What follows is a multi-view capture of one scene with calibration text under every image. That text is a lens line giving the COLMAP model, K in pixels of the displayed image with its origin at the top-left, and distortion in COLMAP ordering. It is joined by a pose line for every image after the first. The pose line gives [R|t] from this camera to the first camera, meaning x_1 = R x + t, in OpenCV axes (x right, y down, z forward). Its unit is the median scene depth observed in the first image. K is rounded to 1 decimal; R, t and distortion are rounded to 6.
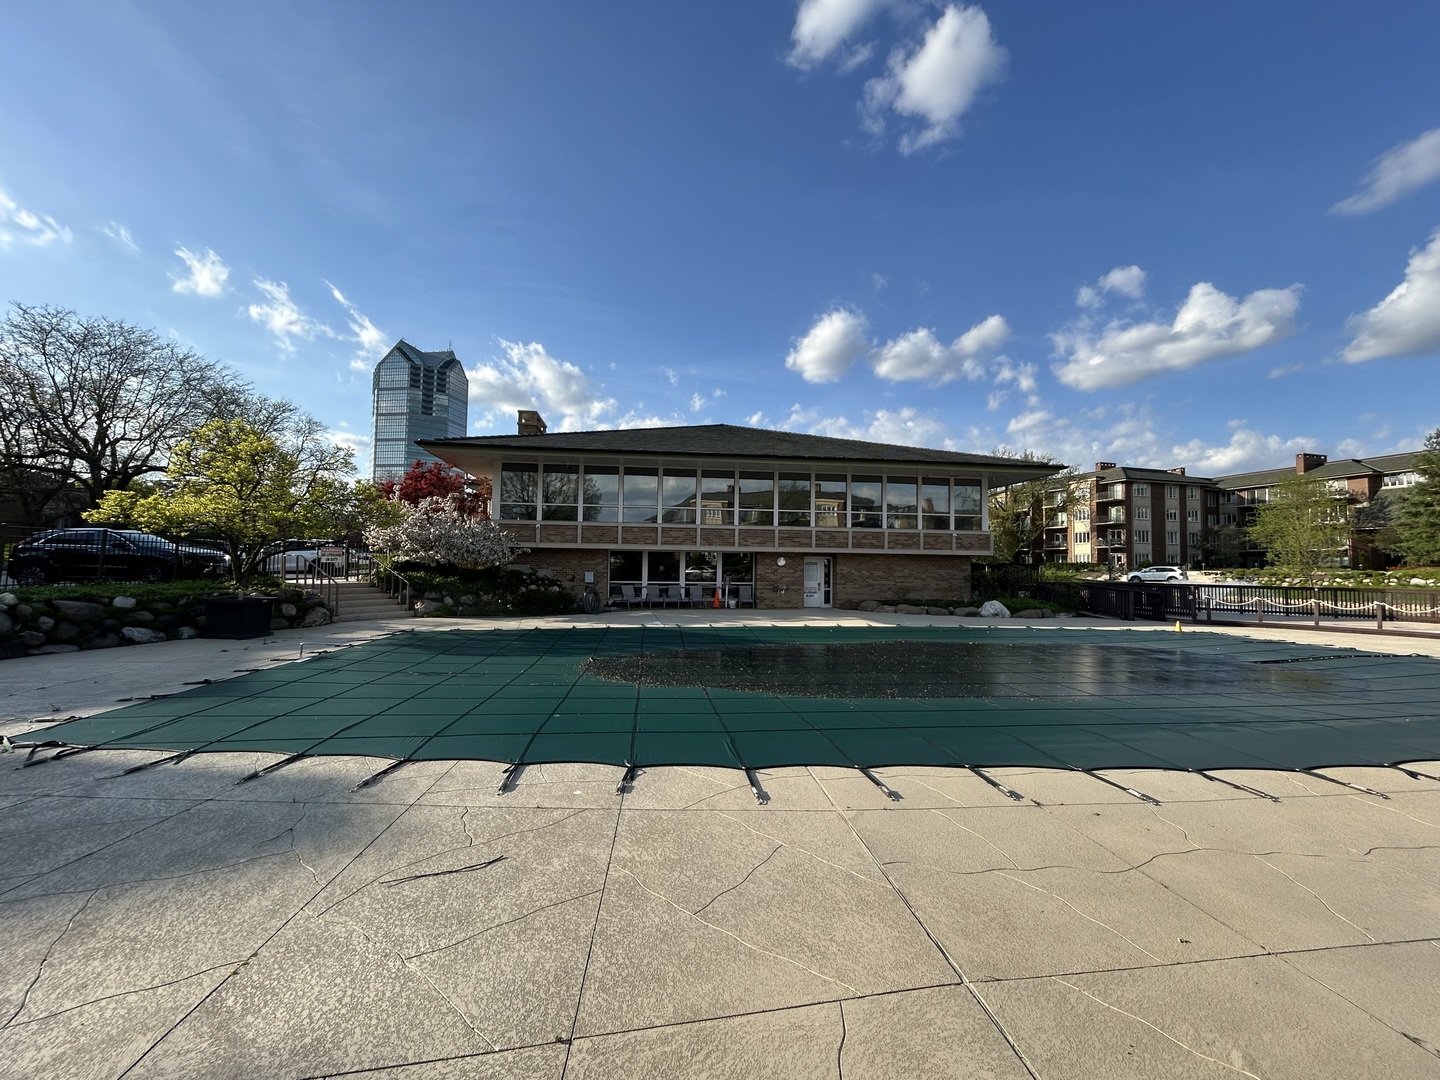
lens RADIAL K [[584.7, 0, 713.6], [0, 584.7, 545.1], [0, 0, 1]] dist [-0.003828, 0.000598]
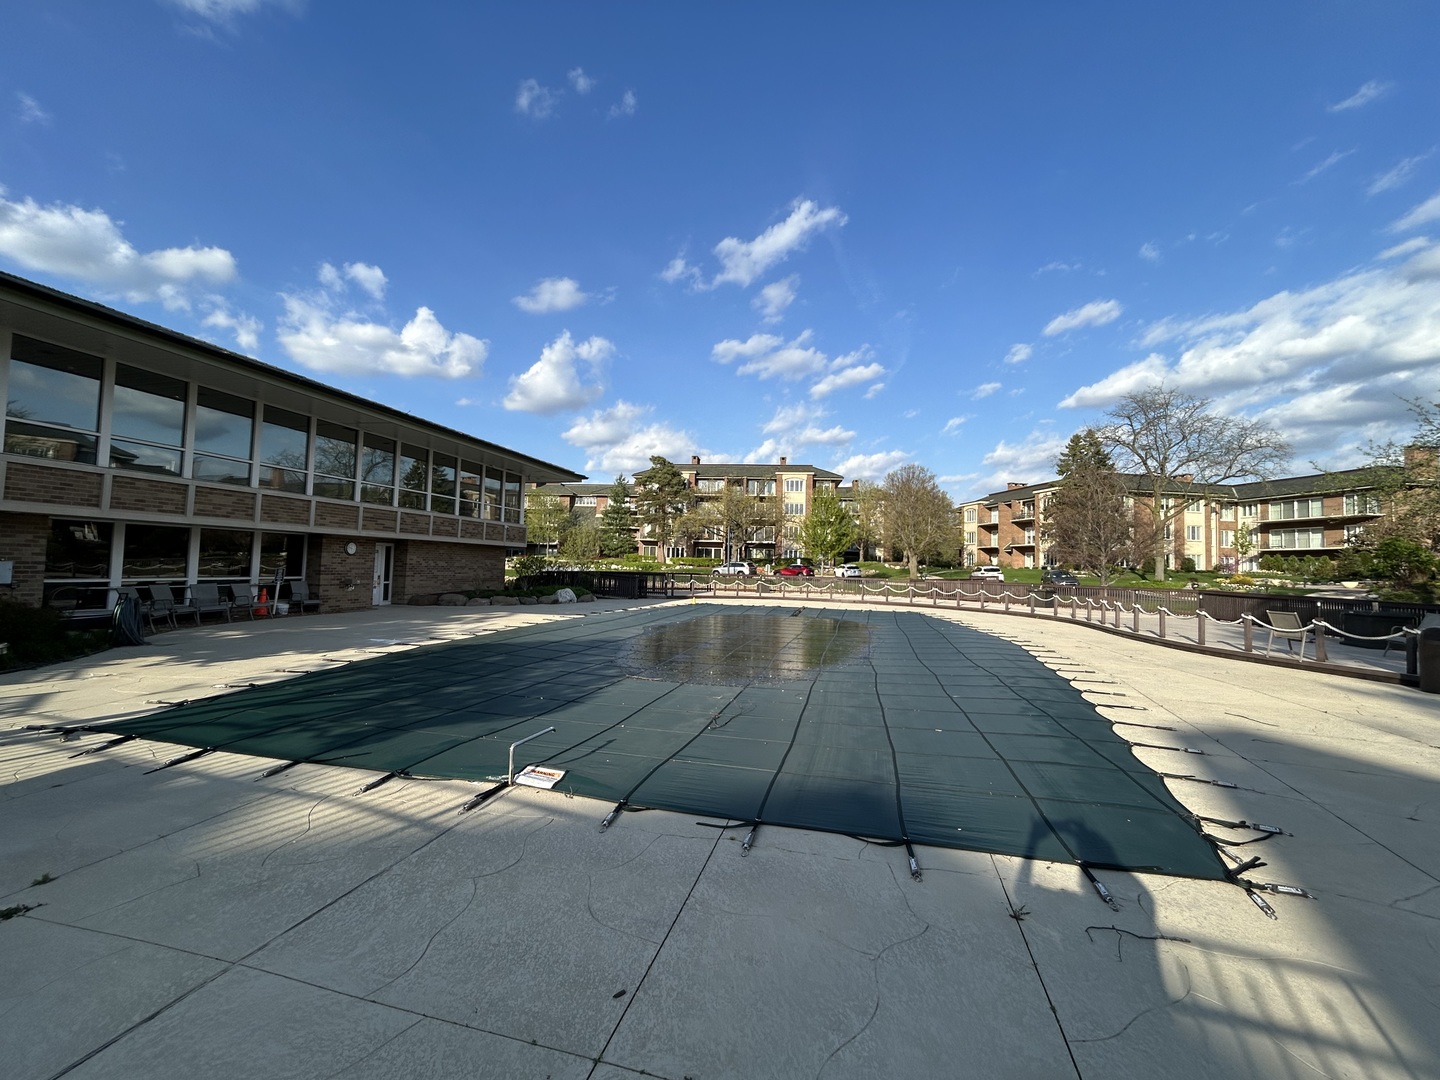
lens RADIAL K [[584.7, 0, 714.8], [0, 584.7, 547.2], [0, 0, 1]] dist [-0.003828, 0.000598]
pose [[0.344273, 0.026689, 0.938490, -0.421293], [-0.057667, 0.998310, -0.007236, 0.004818], [-0.937097, -0.051629, 0.345230, 0.285674]]
